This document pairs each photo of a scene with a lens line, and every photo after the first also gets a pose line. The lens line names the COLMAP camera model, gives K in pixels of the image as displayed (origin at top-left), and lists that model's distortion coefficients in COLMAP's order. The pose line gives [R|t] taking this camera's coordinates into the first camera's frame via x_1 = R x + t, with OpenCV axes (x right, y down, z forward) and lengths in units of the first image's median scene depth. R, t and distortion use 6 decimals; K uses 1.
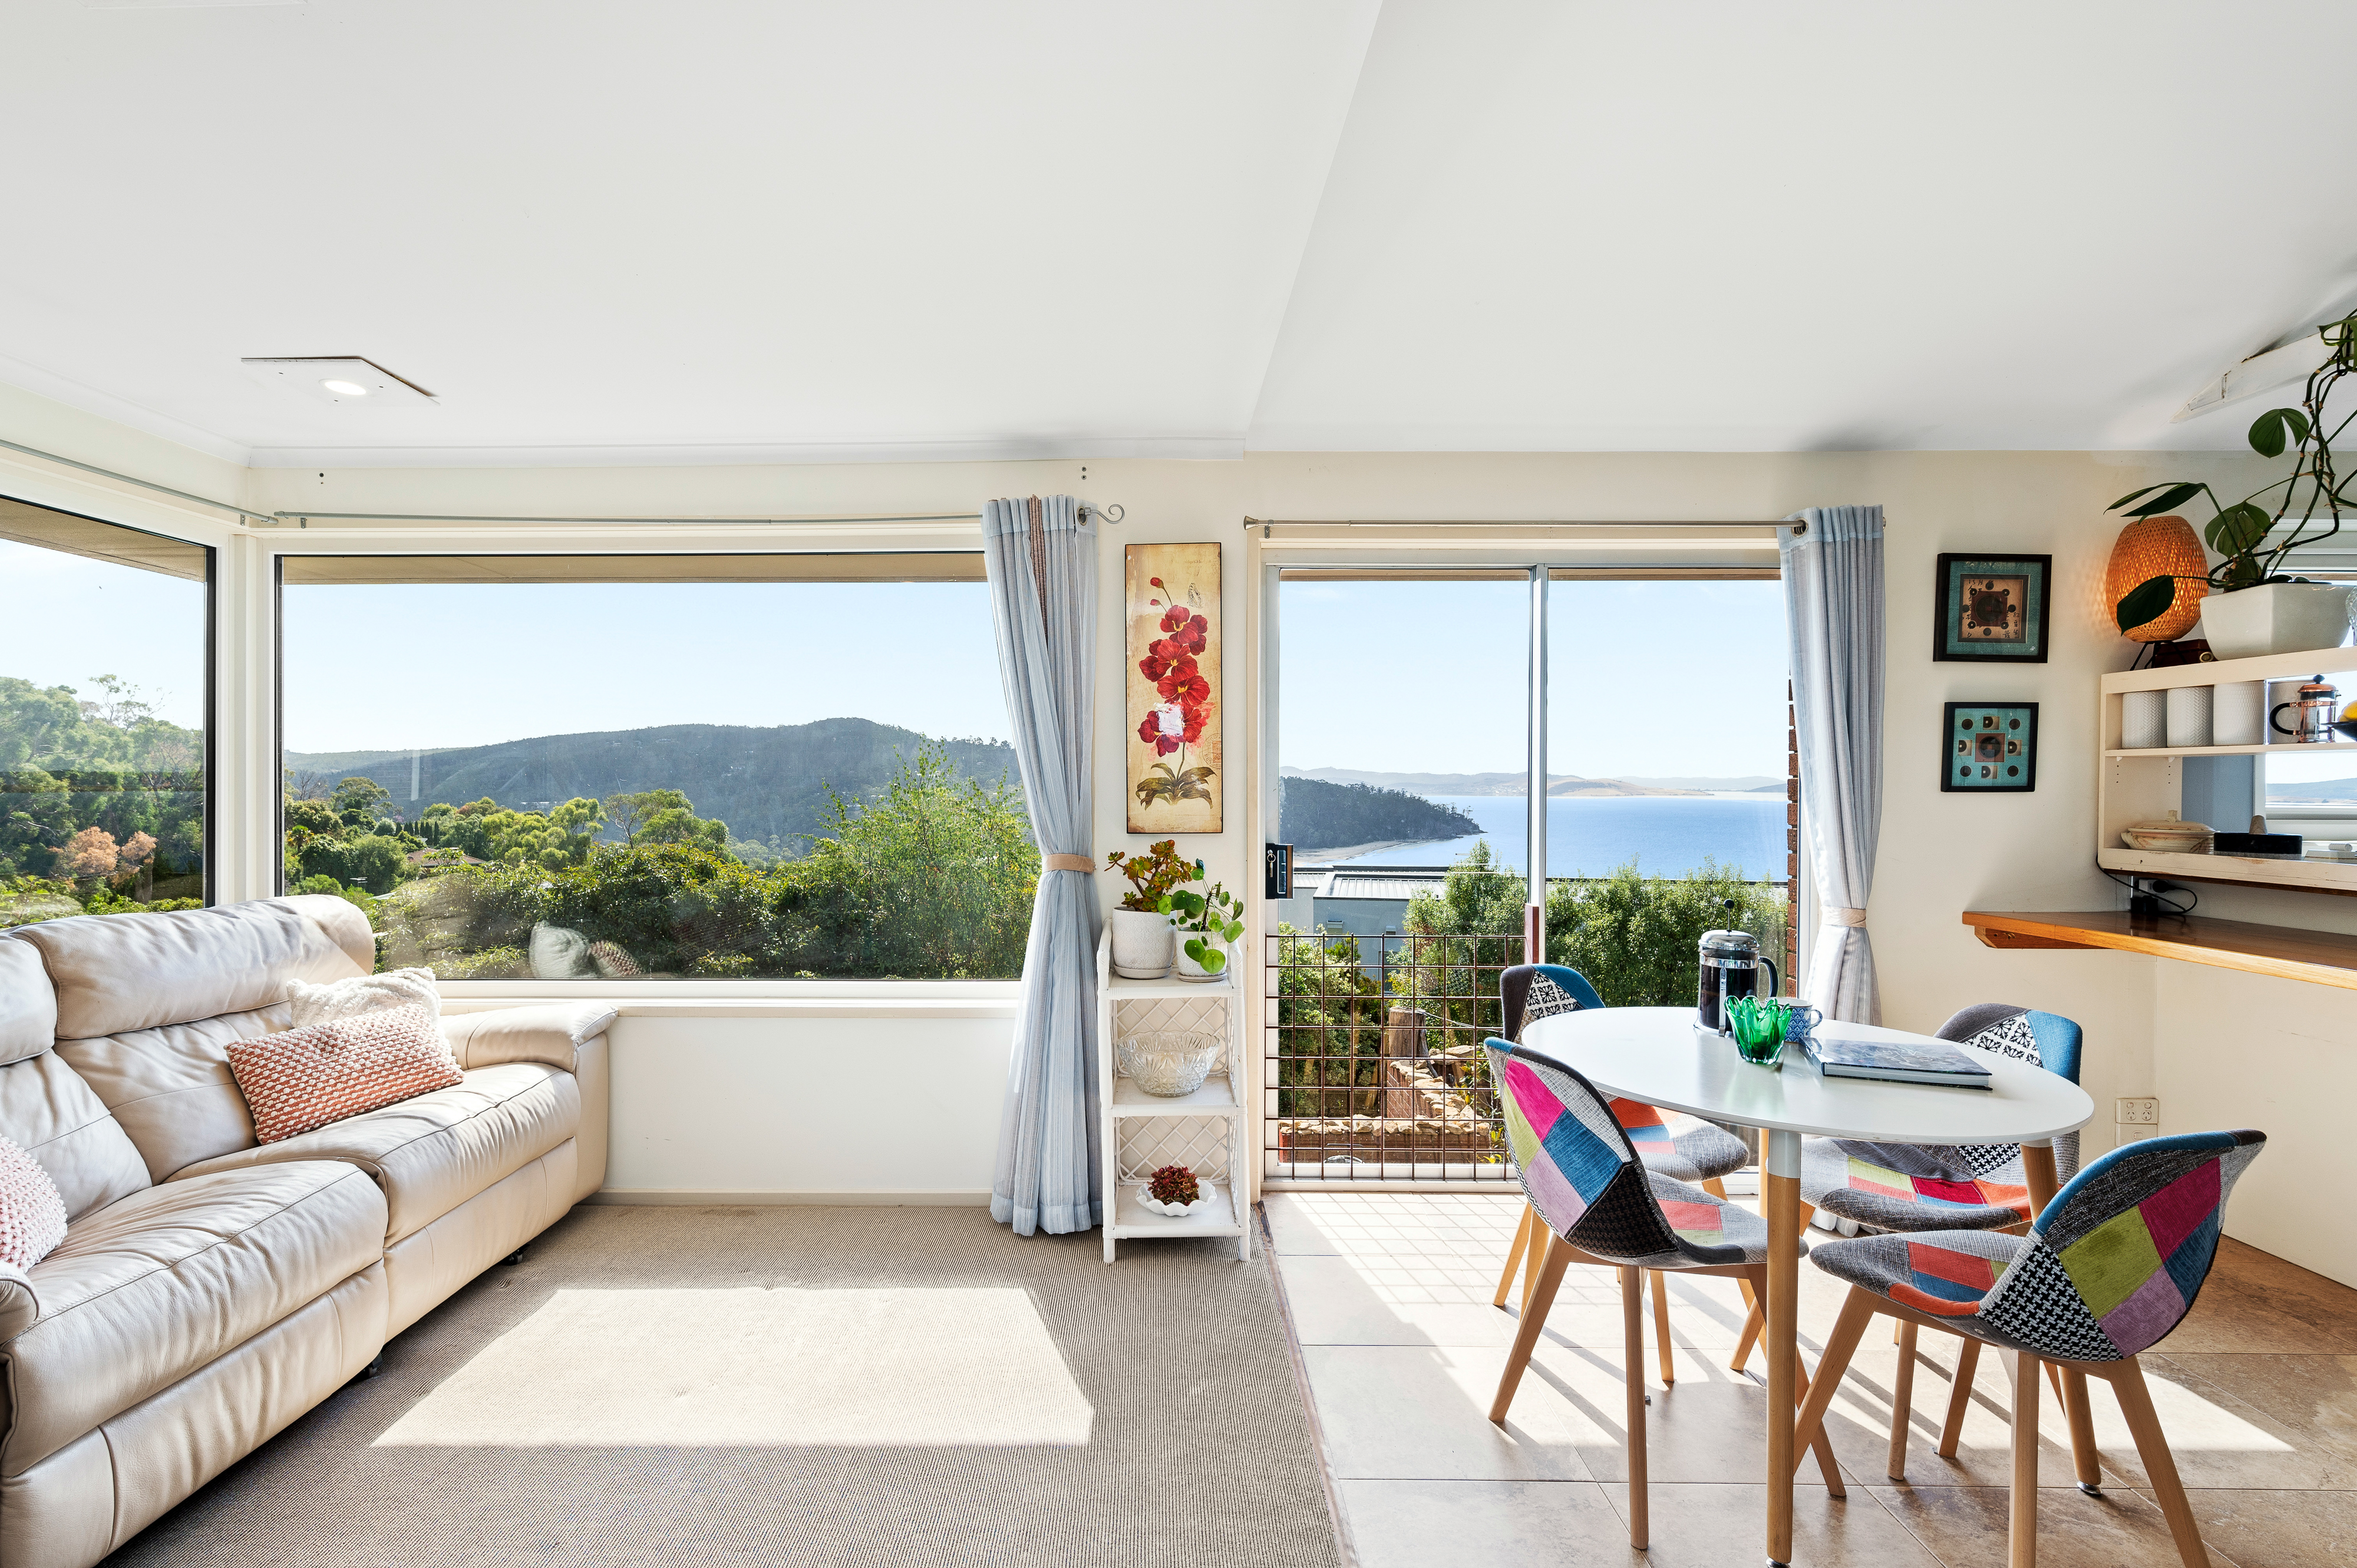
lens RADIAL K [[1095.3, 0, 1138.5], [0, 1095.3, 790.4], [0, 0, 1]] dist [-0.004248, 0.000466]
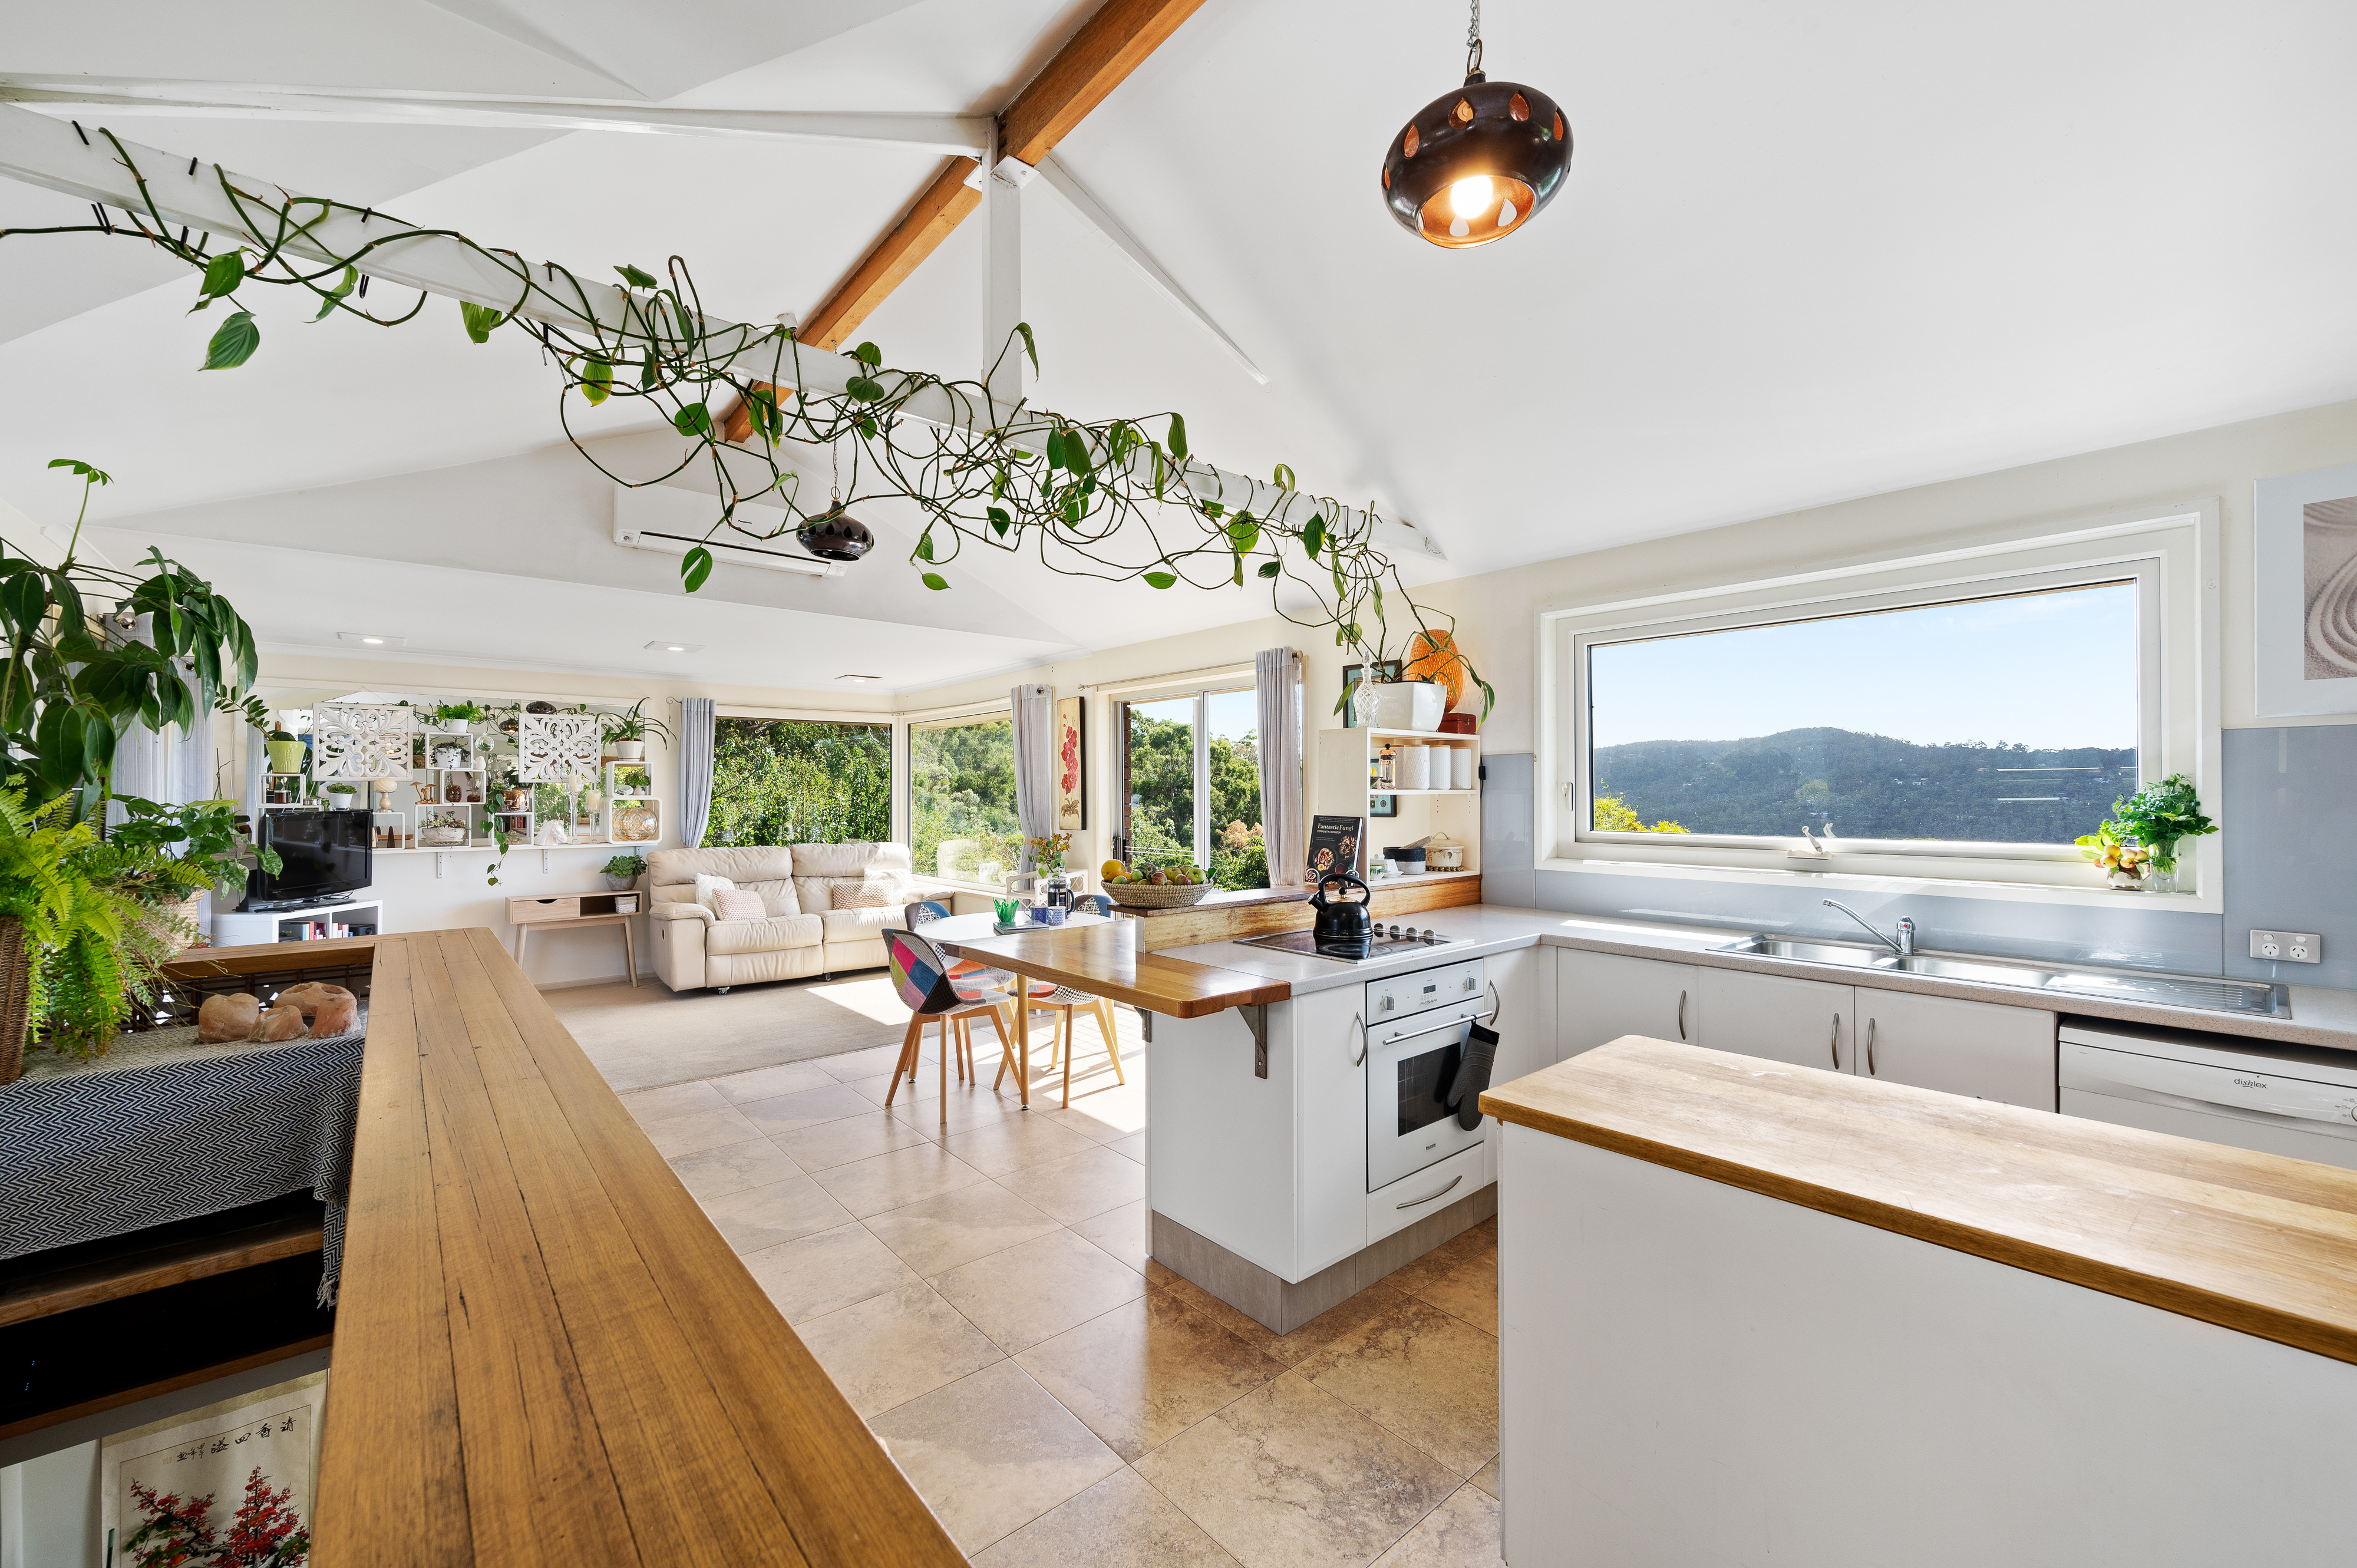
lens RADIAL K [[939.4, 0, 1185.4], [0, 939.4, 789.7], [0, 0, 1]] dist [-0.004631, -0.000175]
pose [[0.659610, -0.005944, -0.751585, 1.595737], [-0.001591, 0.999955, -0.009305, -0.024448], [0.751606, 0.007333, 0.659571, -0.066473]]
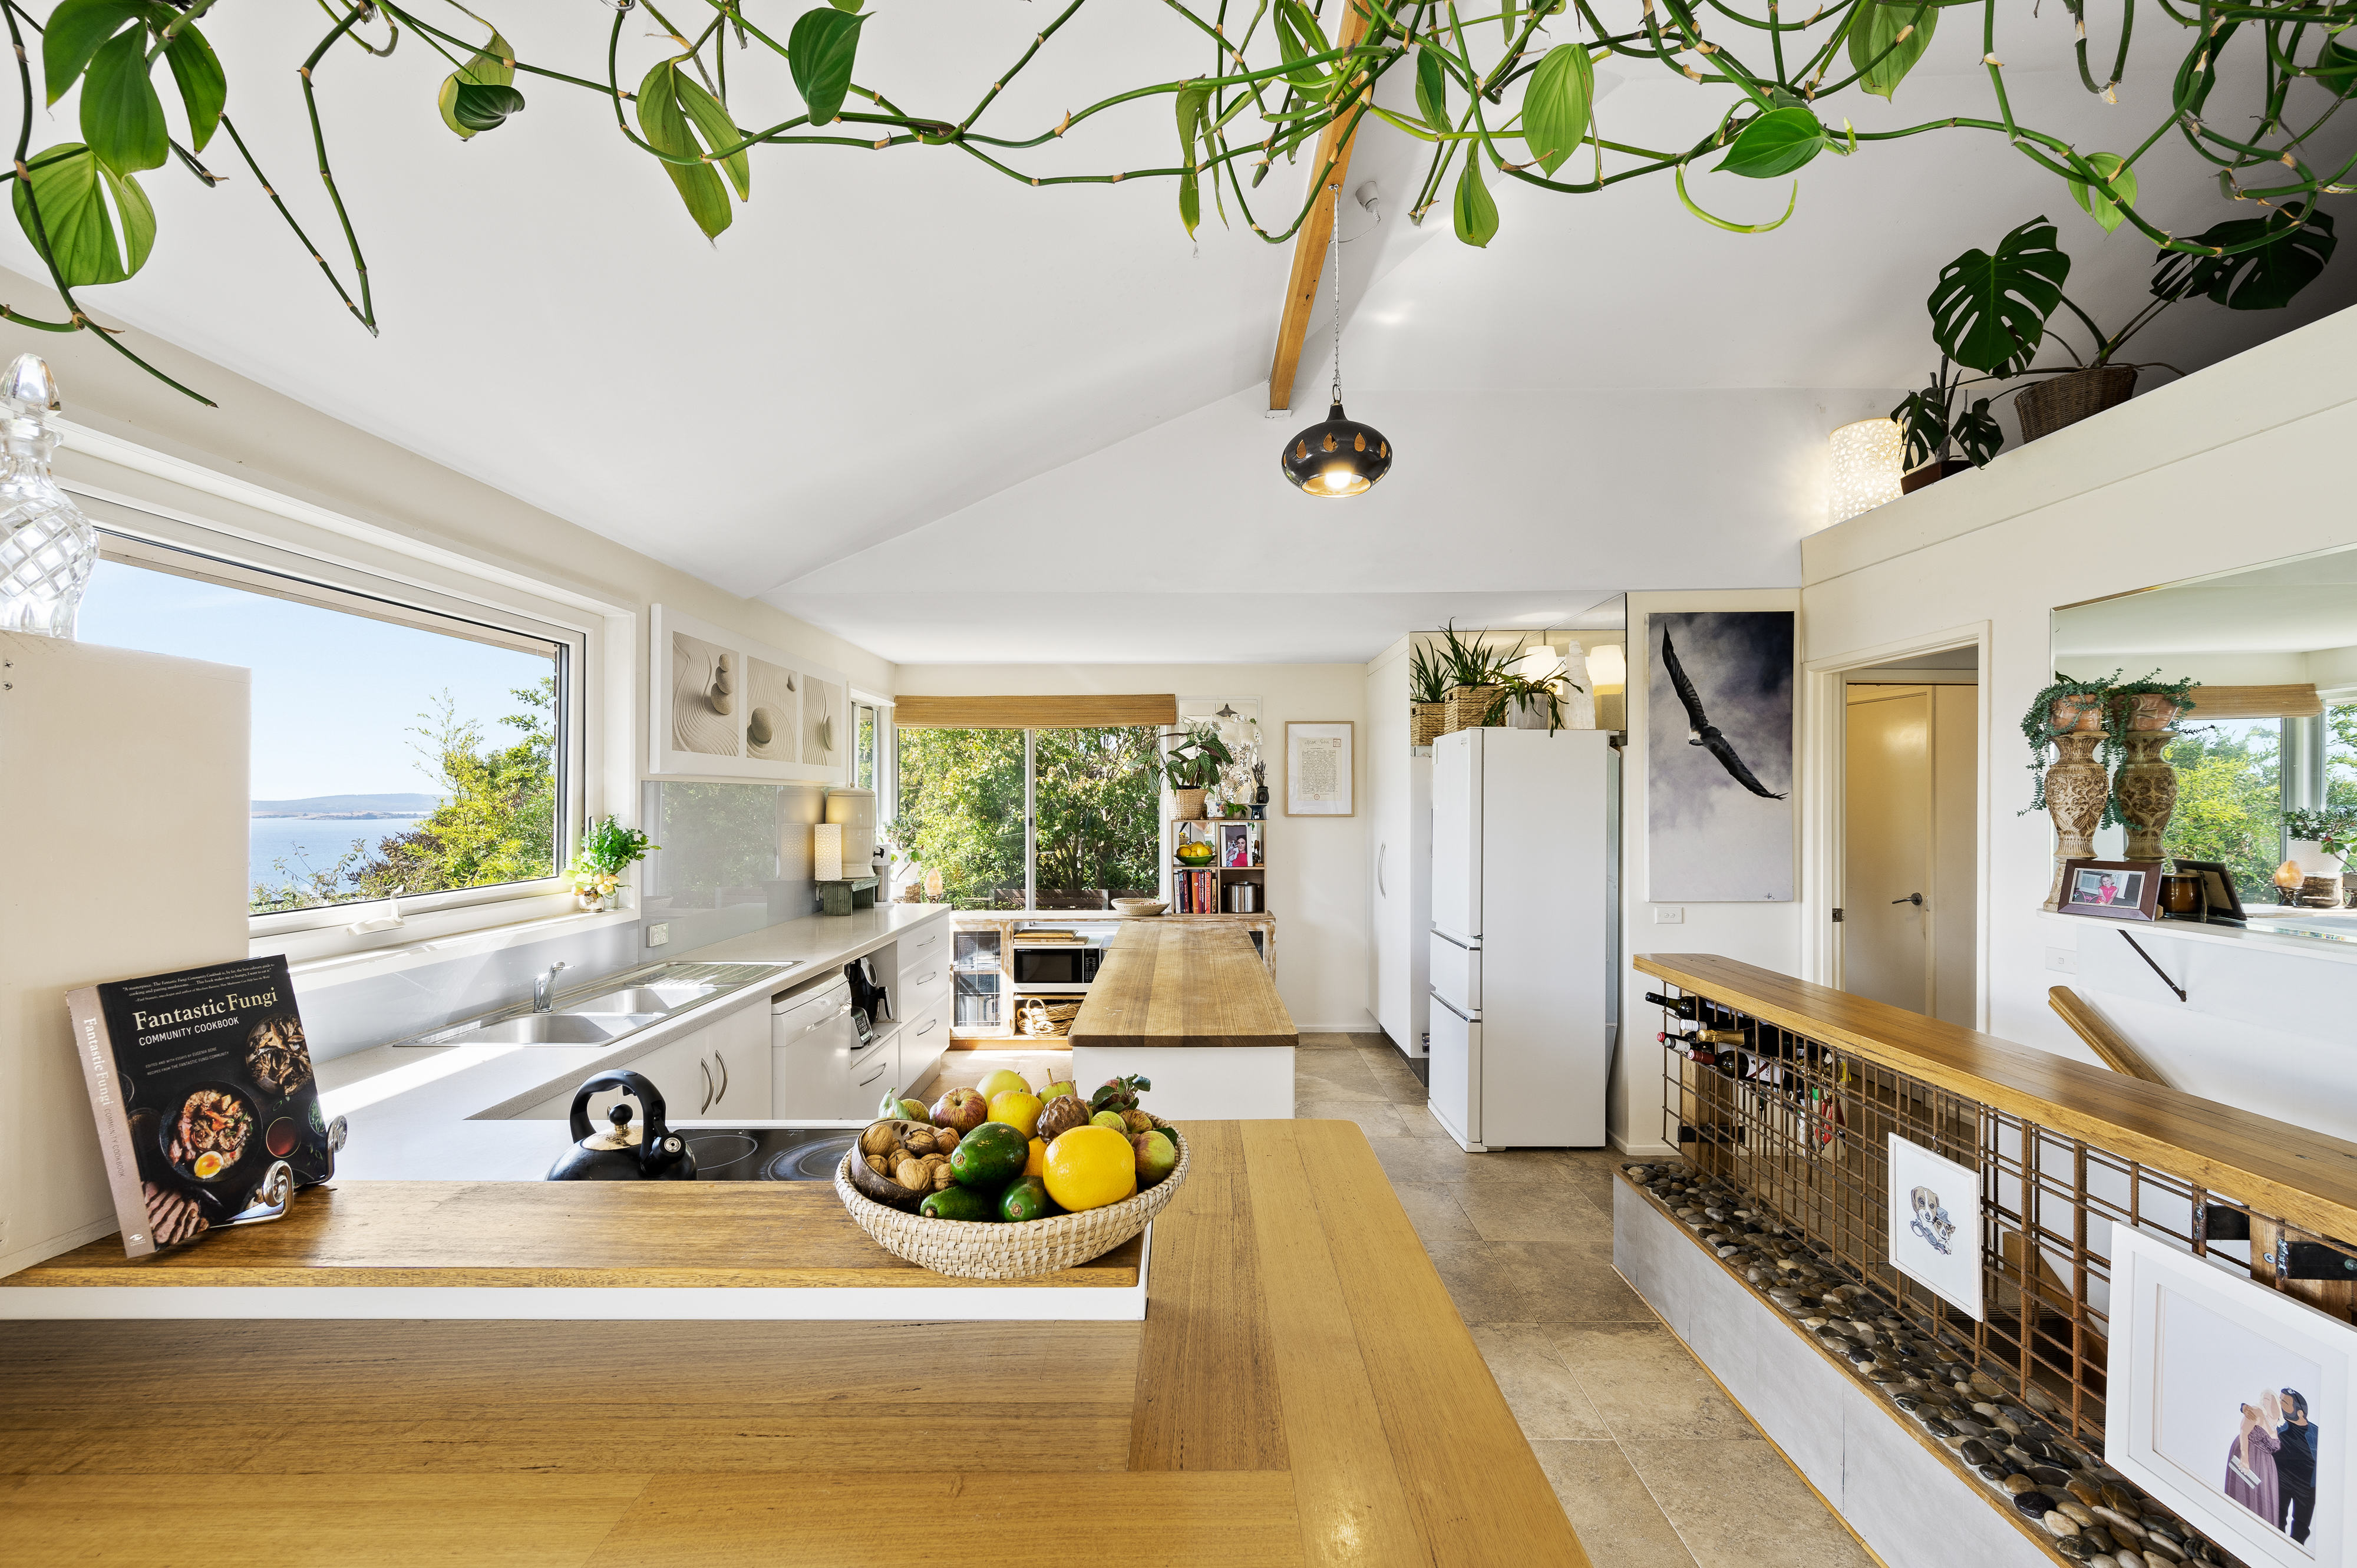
lens RADIAL K [[939.4, 0, 1199.7], [0, 939.4, 799.9], [0, 0, 1]] dist [-0.004631, -0.000175]
pose [[-0.024742, -0.001789, 0.999692, 0.617092], [0.009510, 0.999953, 0.002024, -0.055241], [-0.999649, 0.009557, -0.024724, 0.449933]]
